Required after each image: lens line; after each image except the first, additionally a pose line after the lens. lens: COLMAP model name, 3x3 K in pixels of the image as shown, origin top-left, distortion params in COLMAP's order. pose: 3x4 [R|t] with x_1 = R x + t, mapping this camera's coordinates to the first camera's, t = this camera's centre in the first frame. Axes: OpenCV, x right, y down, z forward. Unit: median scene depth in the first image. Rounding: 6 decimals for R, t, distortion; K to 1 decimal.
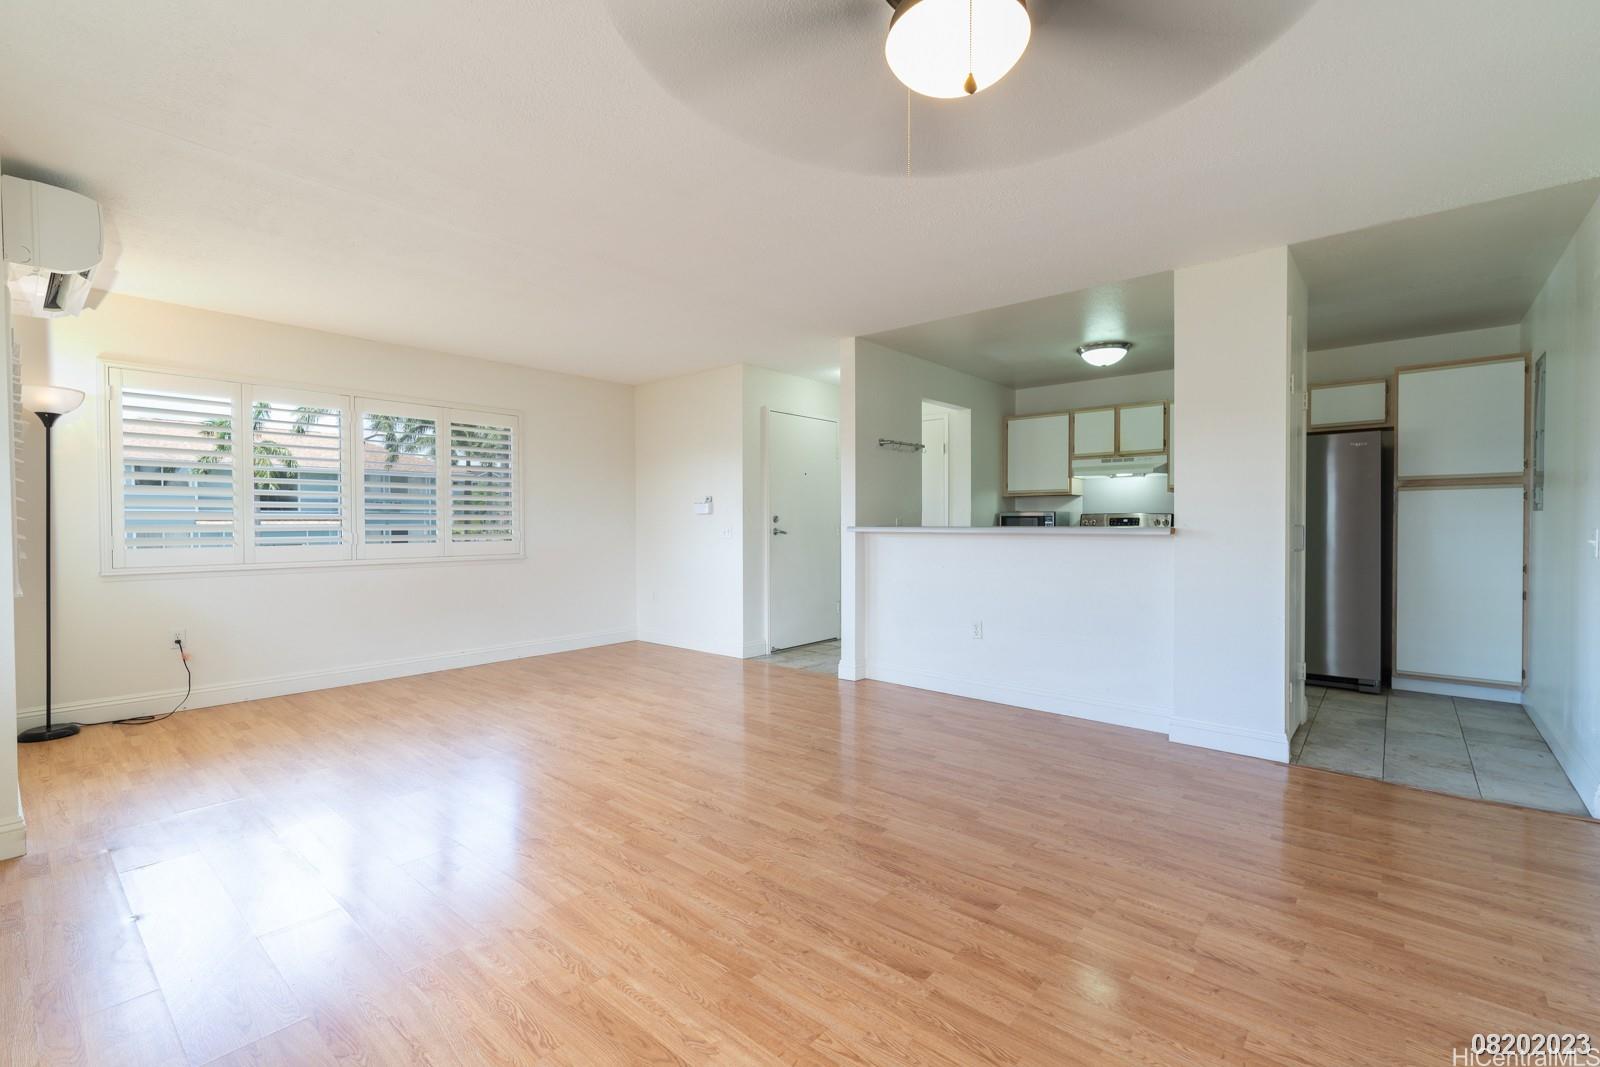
lens RADIAL K [[701.6, 0, 803.9], [0, 701.6, 523.0], [0, 0, 1]] dist [-0.000317, 0.000249]
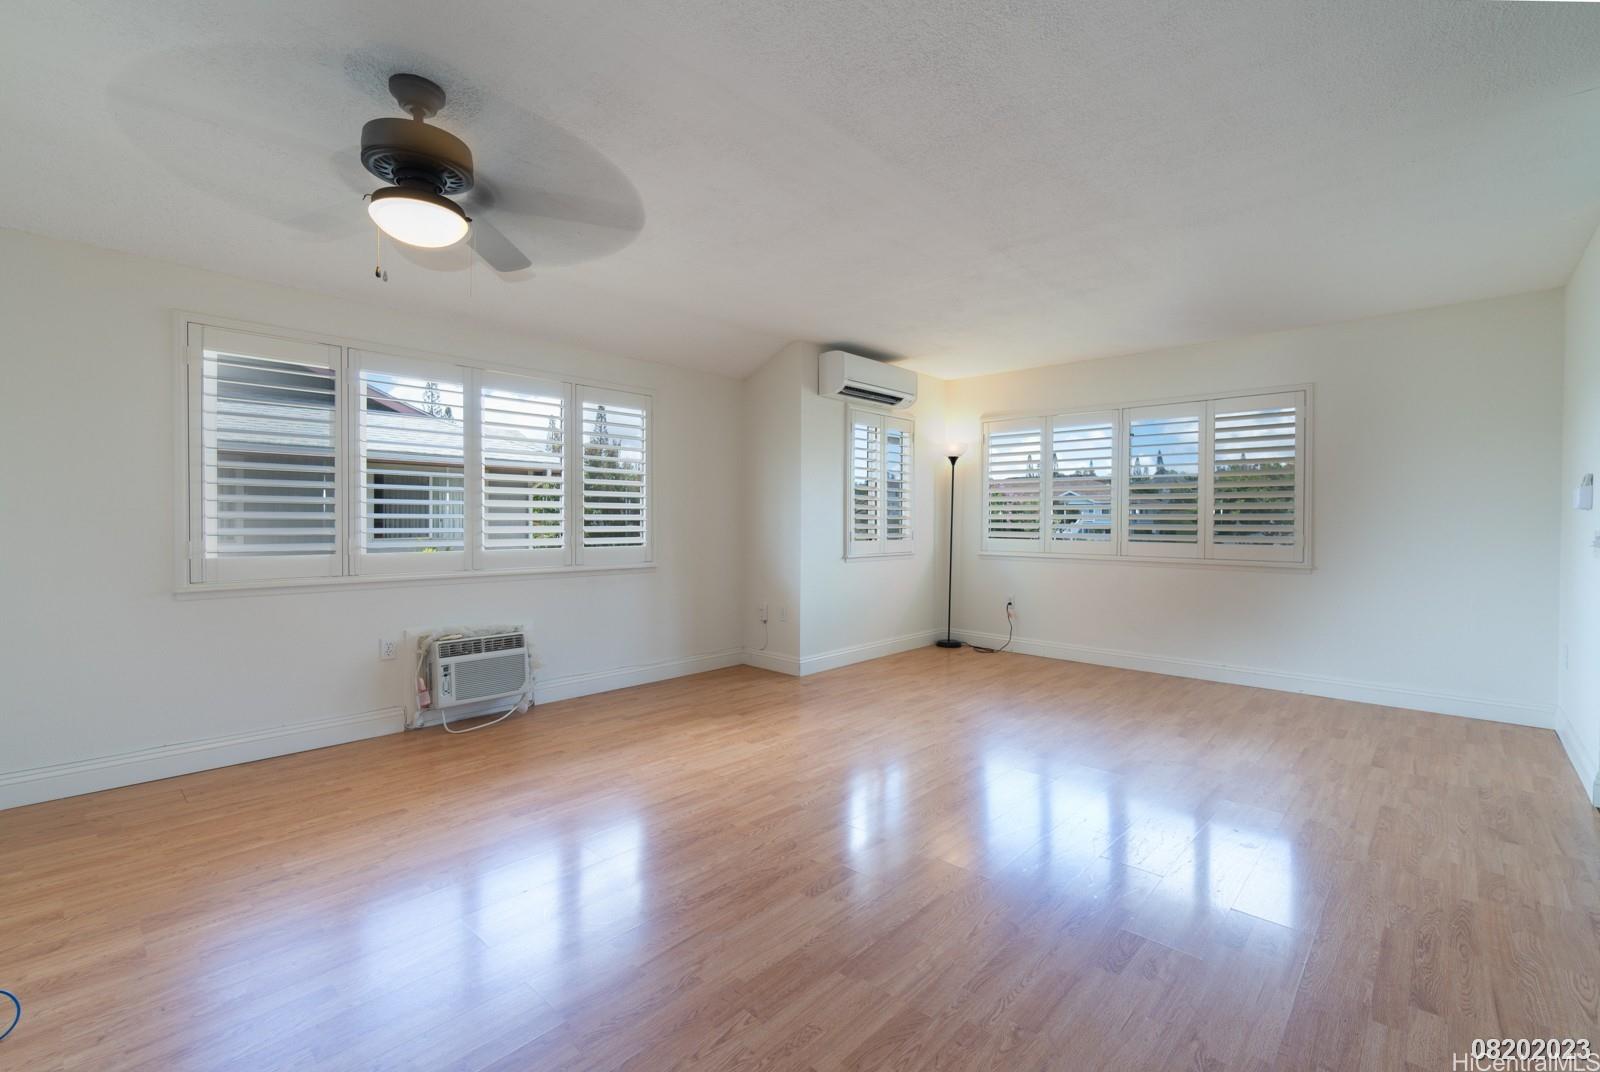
lens RADIAL K [[701.6, 0, 801.3], [0, 701.6, 535.1], [0, 0, 1]] dist [-0.000317, 0.000249]
pose [[-0.051033, 0.022510, -0.998443, 0.764775], [-0.008139, 0.999703, 0.022954, -0.002604], [0.998664, 0.009298, -0.050835, 0.848175]]
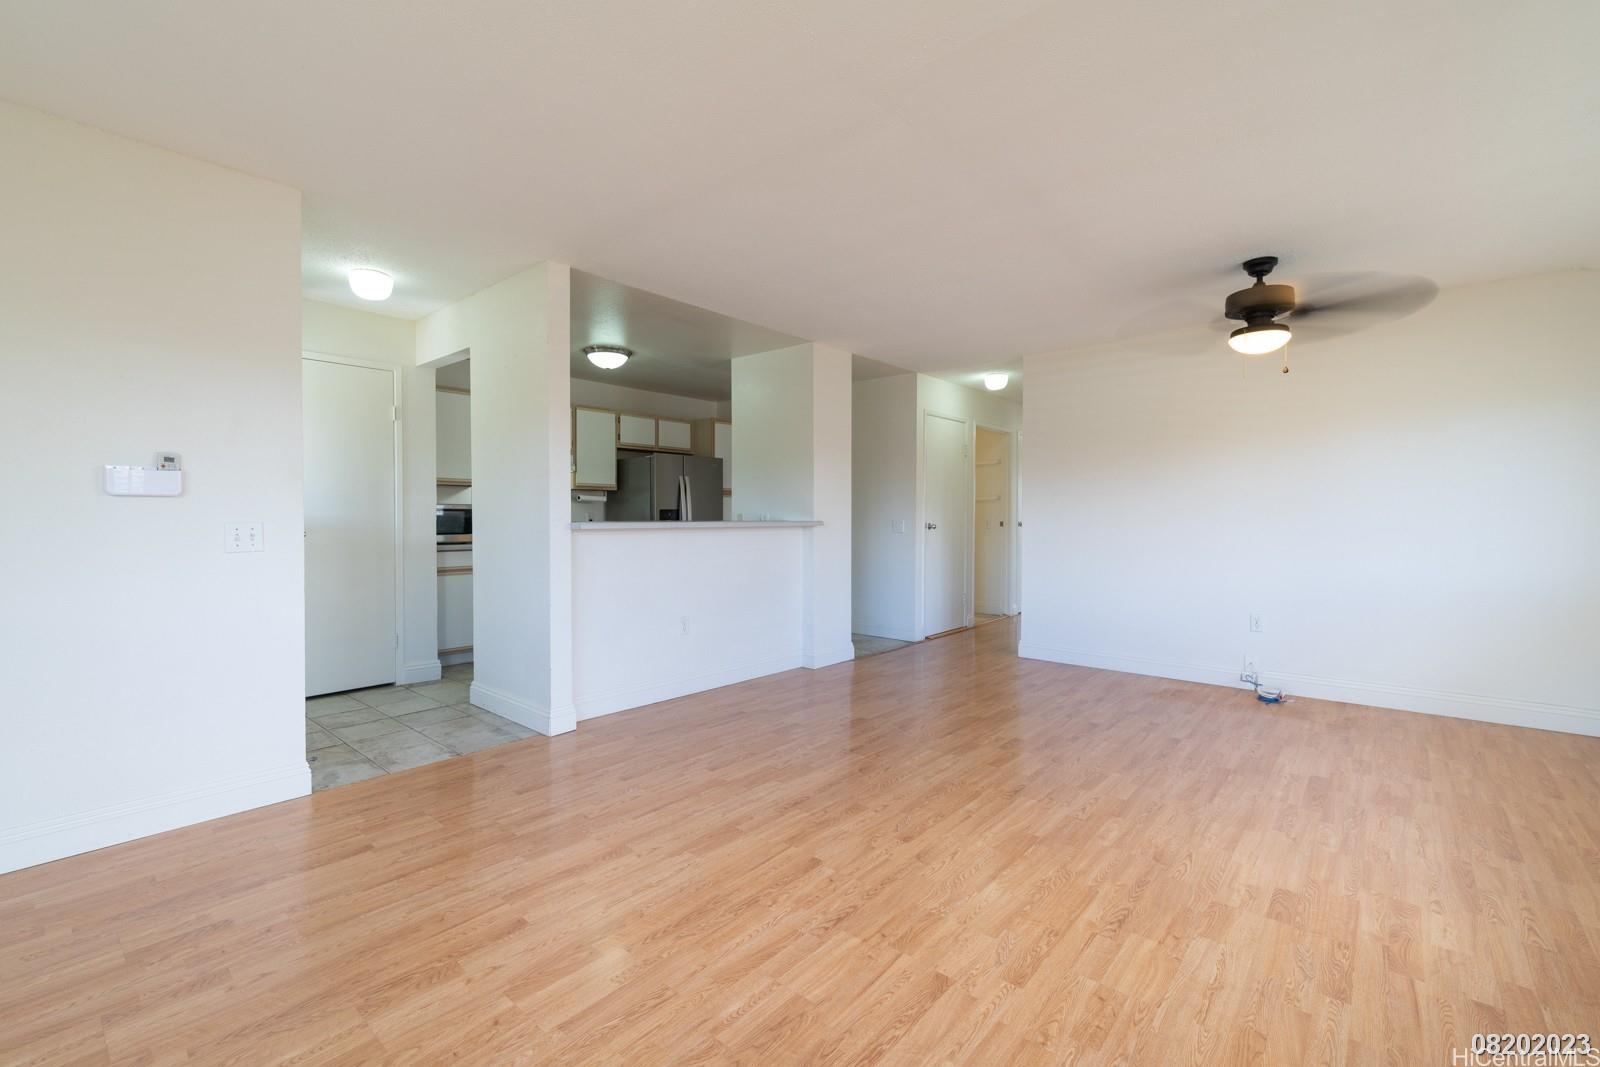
lens RADIAL K [[701.6, 0, 805.0], [0, 701.6, 535.8], [0, 0, 1]] dist [-0.000317, 0.000249]
pose [[-0.009220, -0.027002, 0.999593, -1.038773], [0.000185, 0.999635, 0.027005, -0.001002], [-0.999957, 0.000434, -0.009212, 1.183435]]
